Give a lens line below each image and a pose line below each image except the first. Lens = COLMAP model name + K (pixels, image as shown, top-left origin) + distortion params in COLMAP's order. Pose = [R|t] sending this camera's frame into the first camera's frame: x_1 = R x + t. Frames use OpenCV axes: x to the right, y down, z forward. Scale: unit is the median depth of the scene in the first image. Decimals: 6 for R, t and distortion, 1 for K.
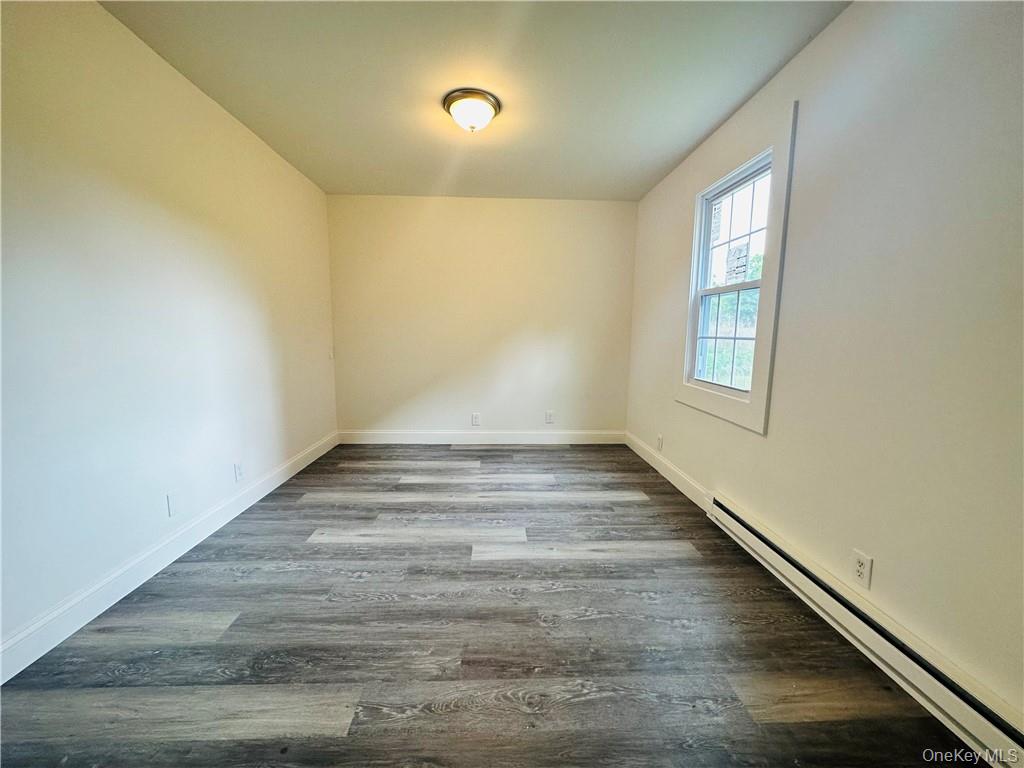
lens RADIAL K [[372.2, 0, 506.7], [0, 372.2, 377.7], [0, 0, 1]] dist [0.004518, 0.000569]
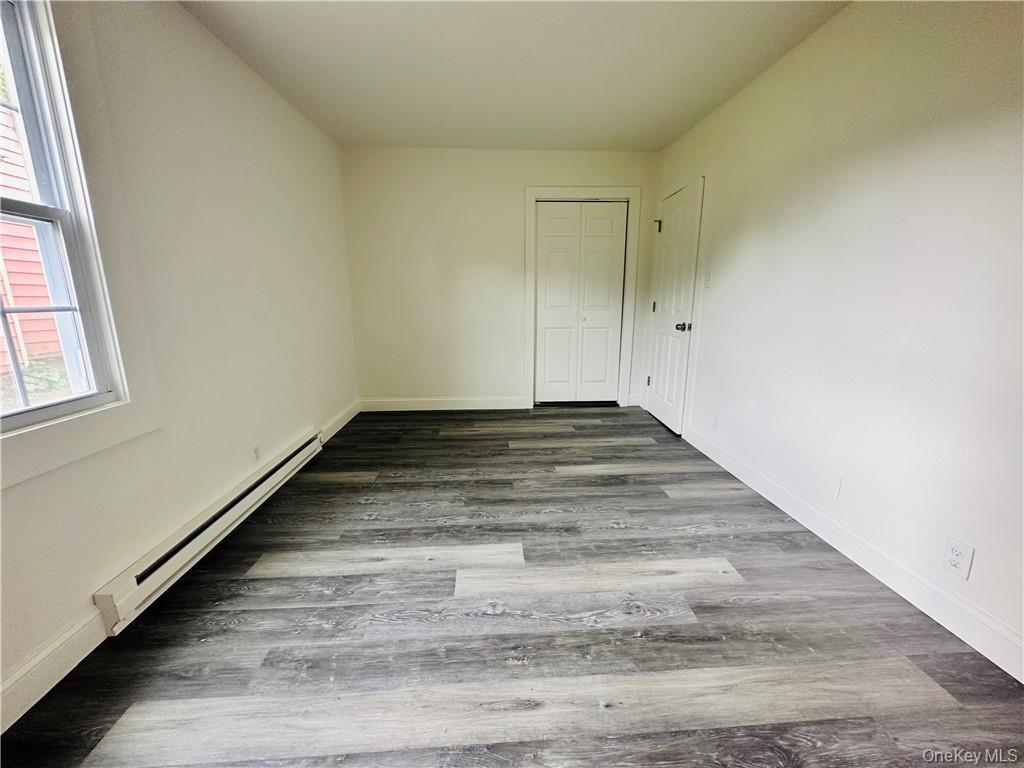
lens RADIAL K [[408.0, 0, 508.6], [0, 408.0, 383.5], [0, 0, 1]] dist [-0.003552, 0.000836]
pose [[-0.999723, -0.004215, -0.023150, -0.036698], [-0.011586, 0.944474, 0.328380, -0.244846], [0.020480, 0.328558, -0.944262, 1.895295]]
